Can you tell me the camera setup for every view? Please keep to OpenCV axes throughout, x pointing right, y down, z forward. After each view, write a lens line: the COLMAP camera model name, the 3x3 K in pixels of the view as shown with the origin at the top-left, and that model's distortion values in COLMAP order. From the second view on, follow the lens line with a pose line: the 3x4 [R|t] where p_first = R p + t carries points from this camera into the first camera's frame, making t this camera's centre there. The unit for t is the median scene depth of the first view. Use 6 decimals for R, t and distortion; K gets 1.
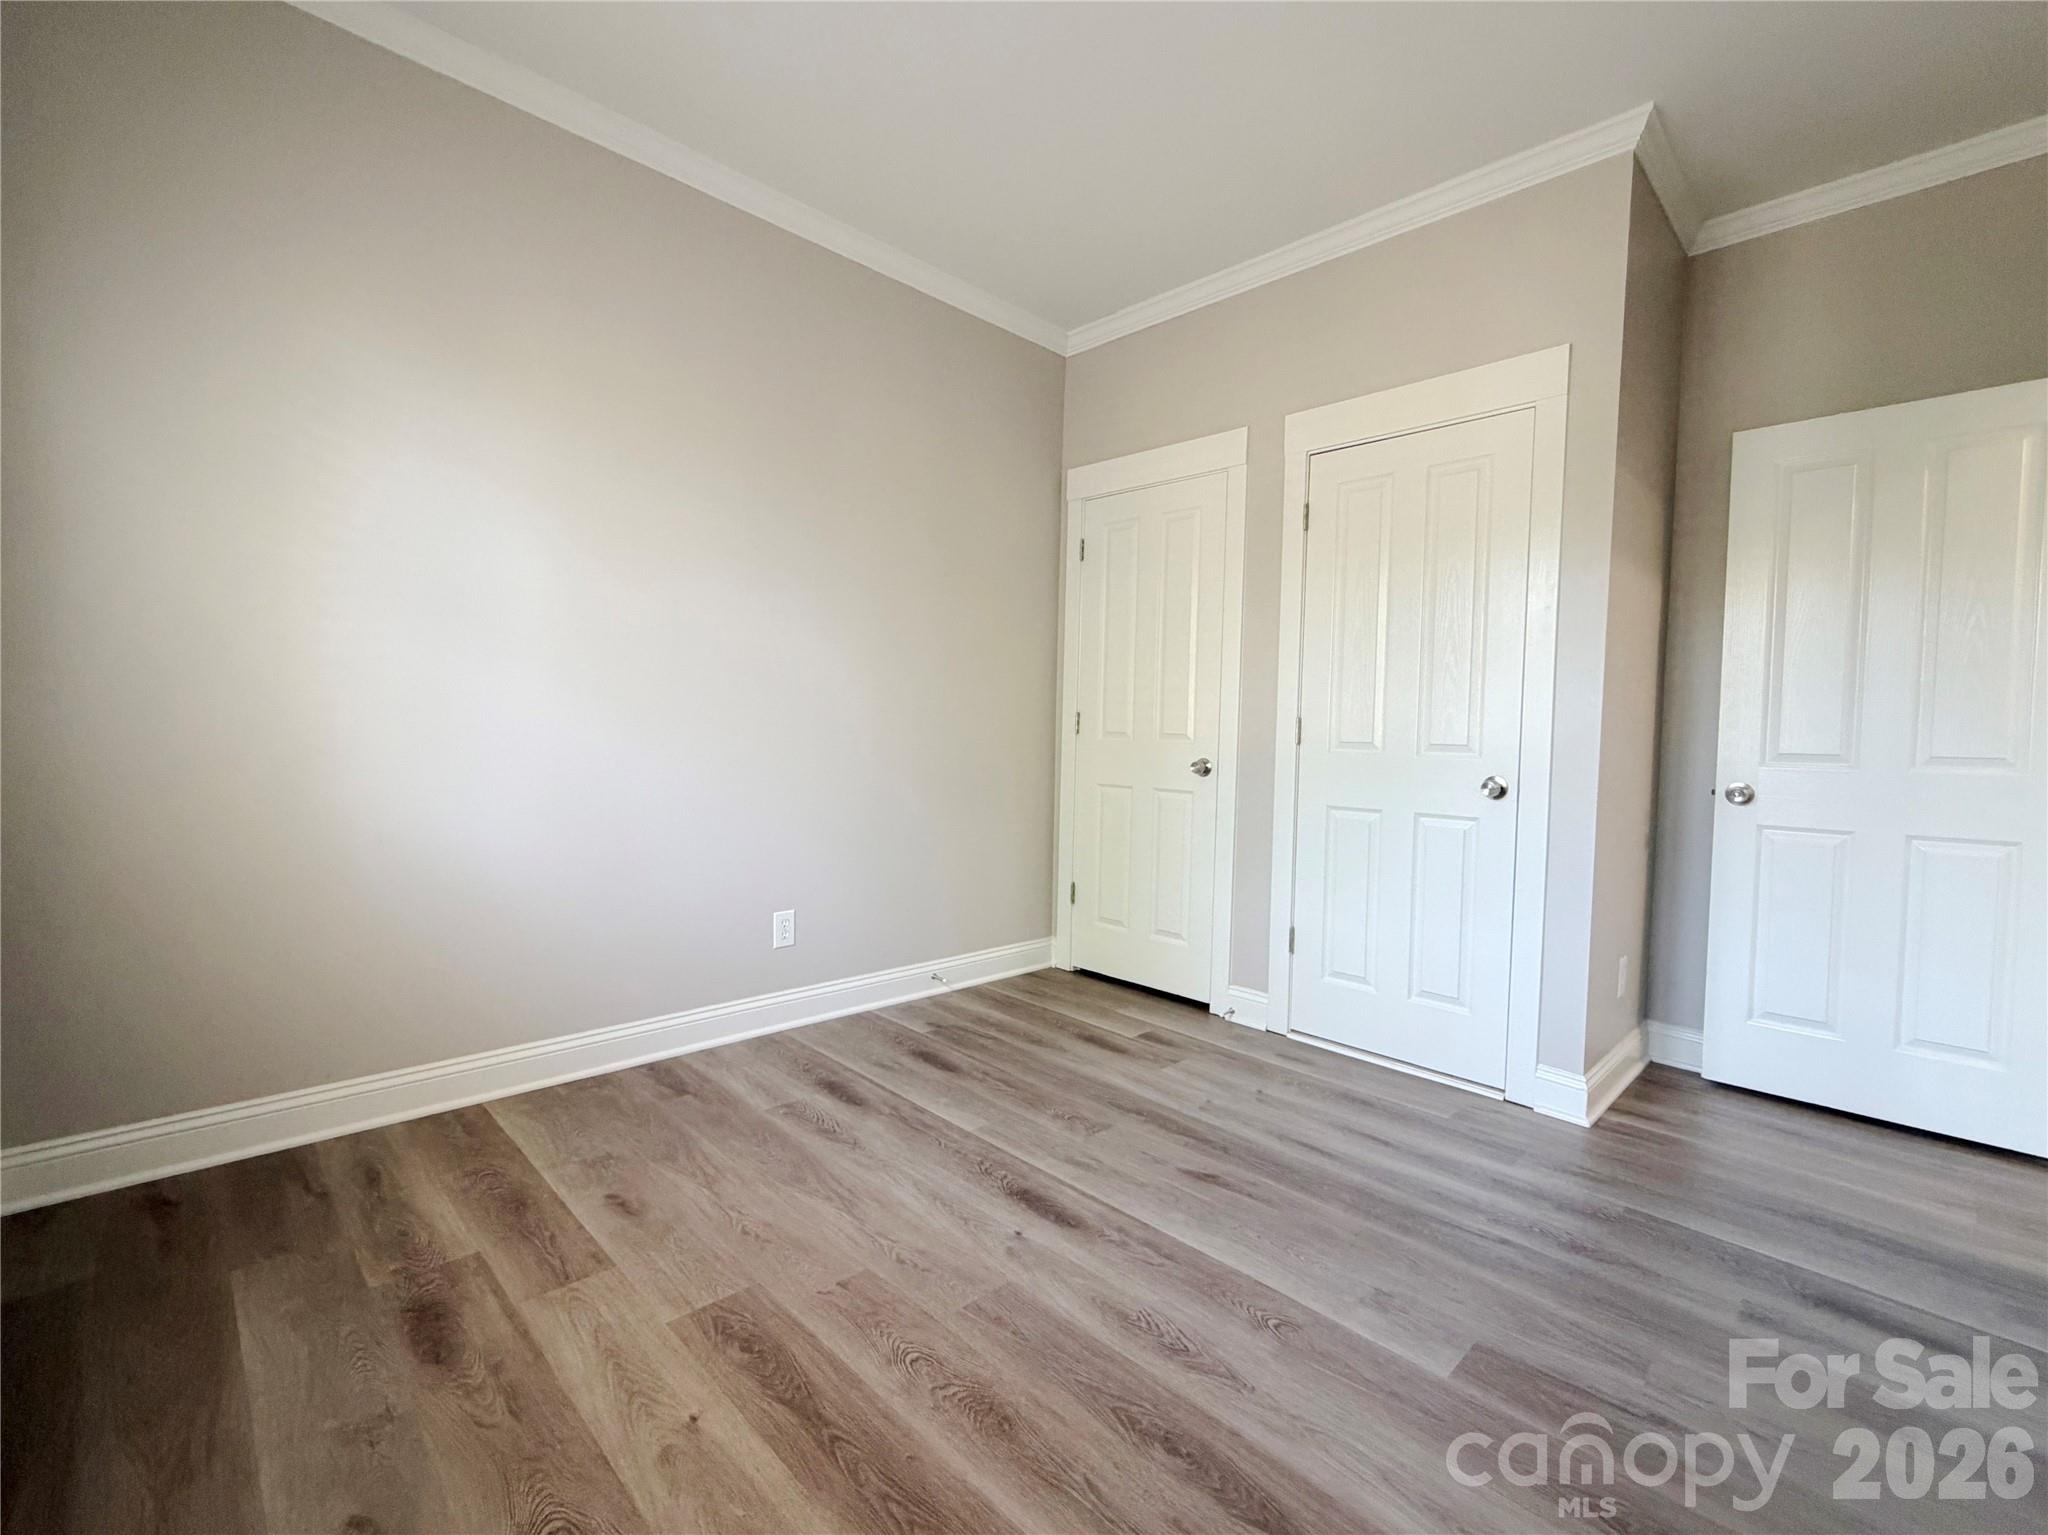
lens RADIAL K [[909.7, 0, 1024.0], [0, 909.7, 767.5], [0, 0, 1]] dist [-0.000128, 0.000160]
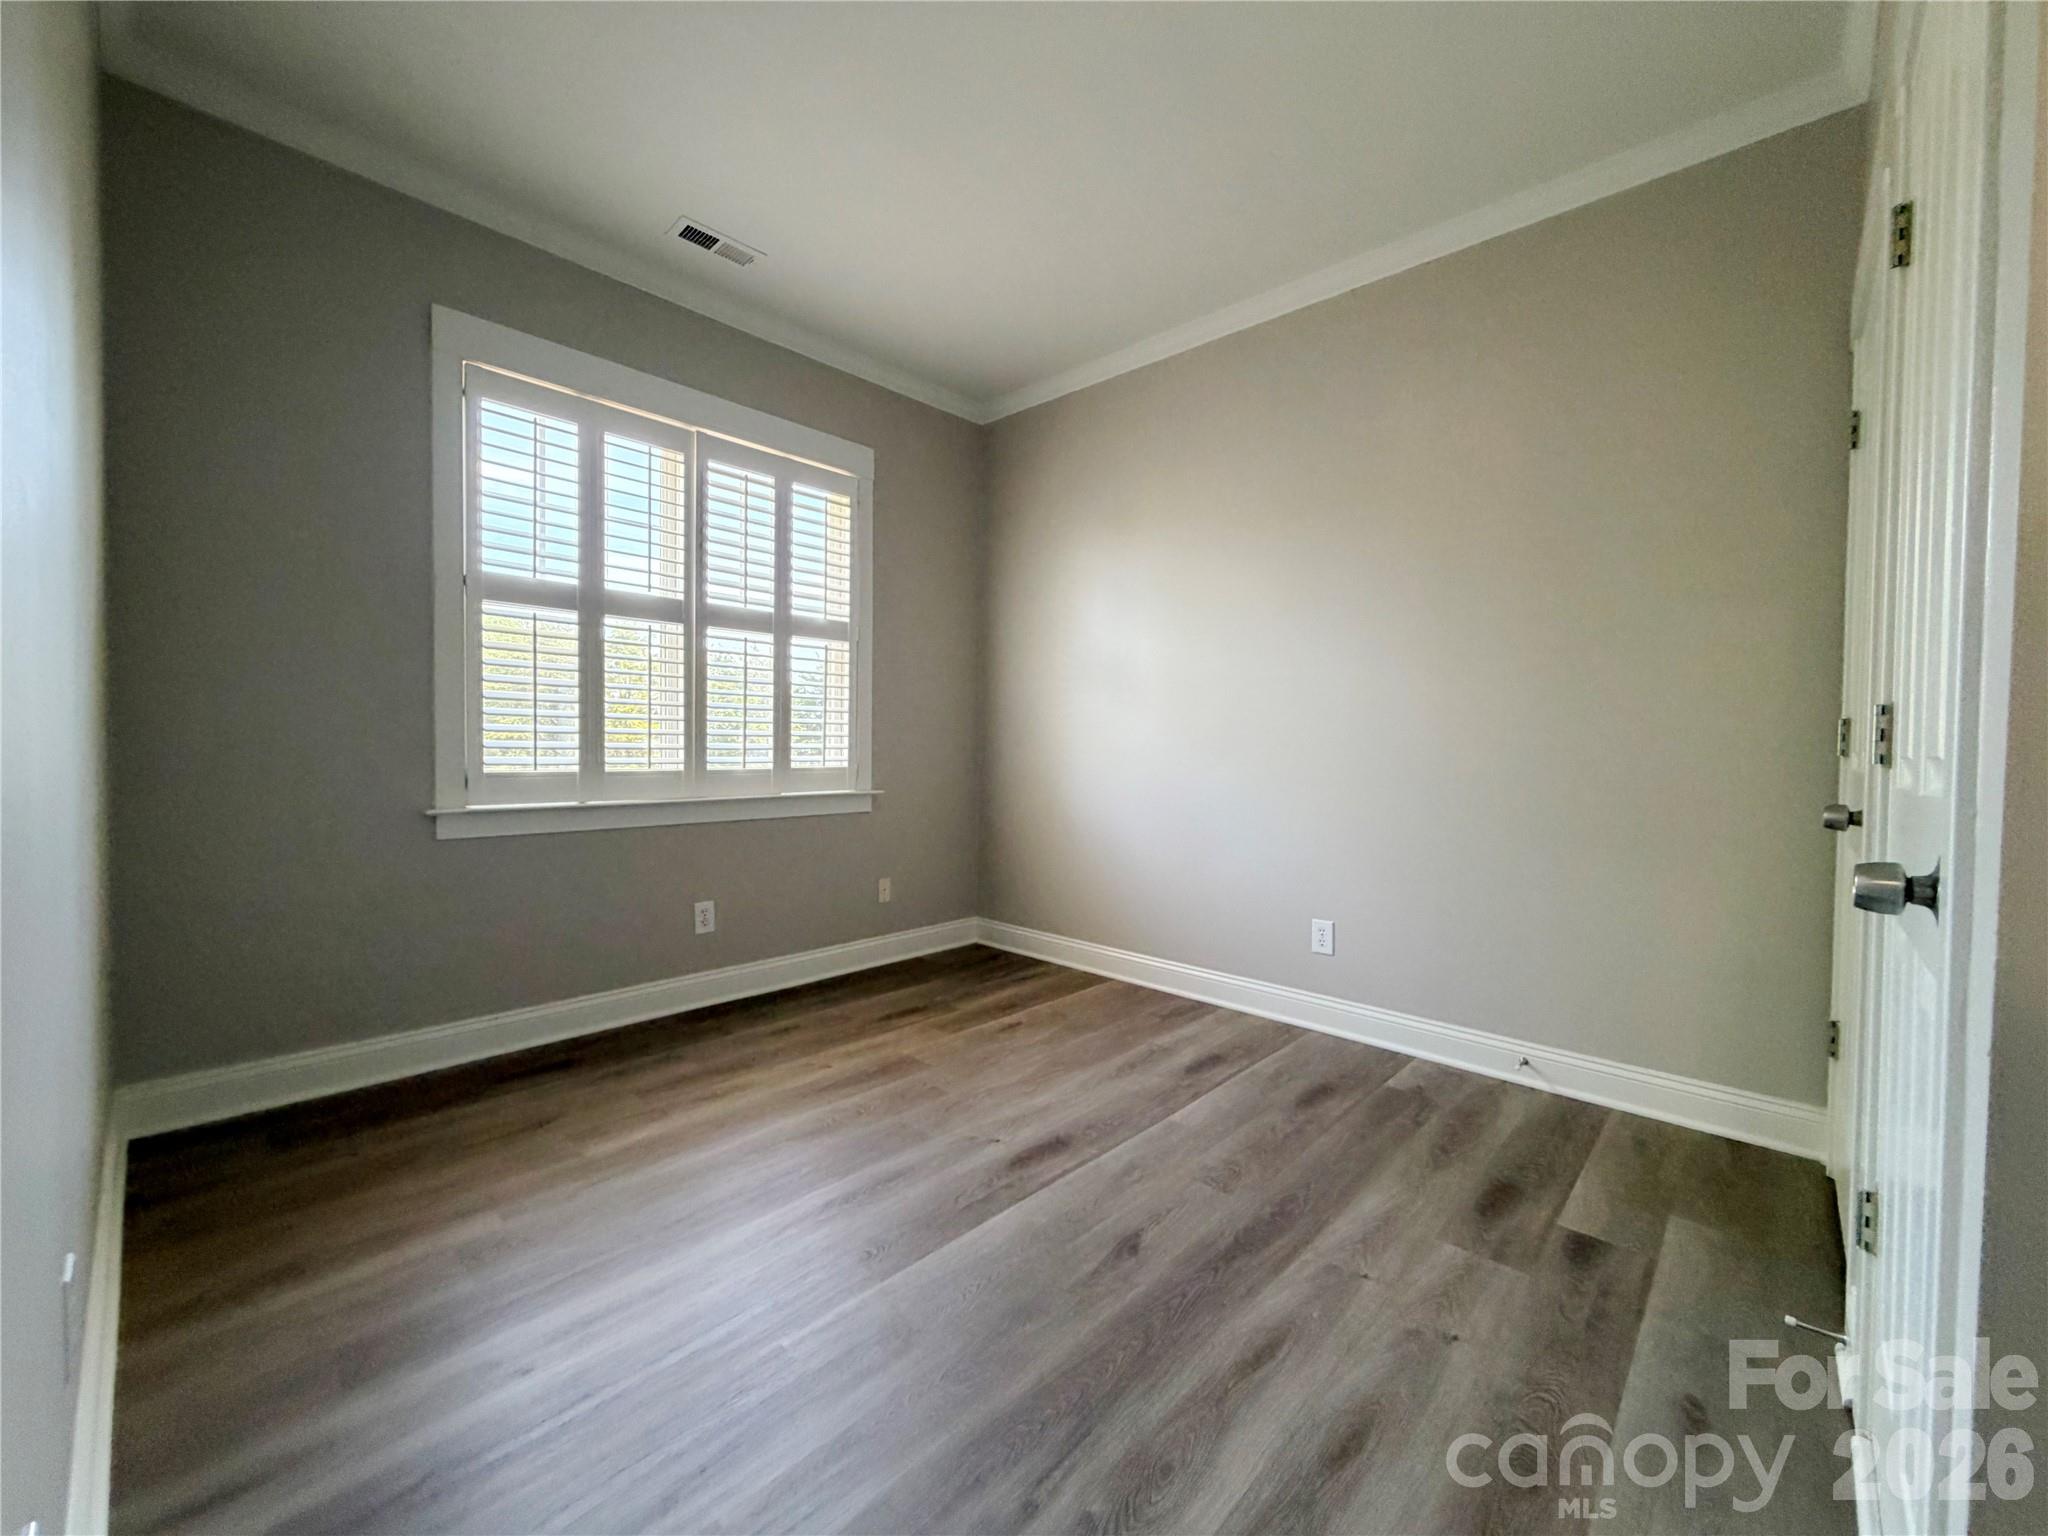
lens RADIAL K [[816.7, 0, 1019.0], [0, 816.7, 766.0], [0, 0, 1]] dist [0.000103, -0.000034]
pose [[0.040678, -0.002535, -0.999169, 0.803974], [-0.060746, 0.998141, -0.005005, 0.002418], [0.997324, 0.060900, 0.040448, 0.686967]]
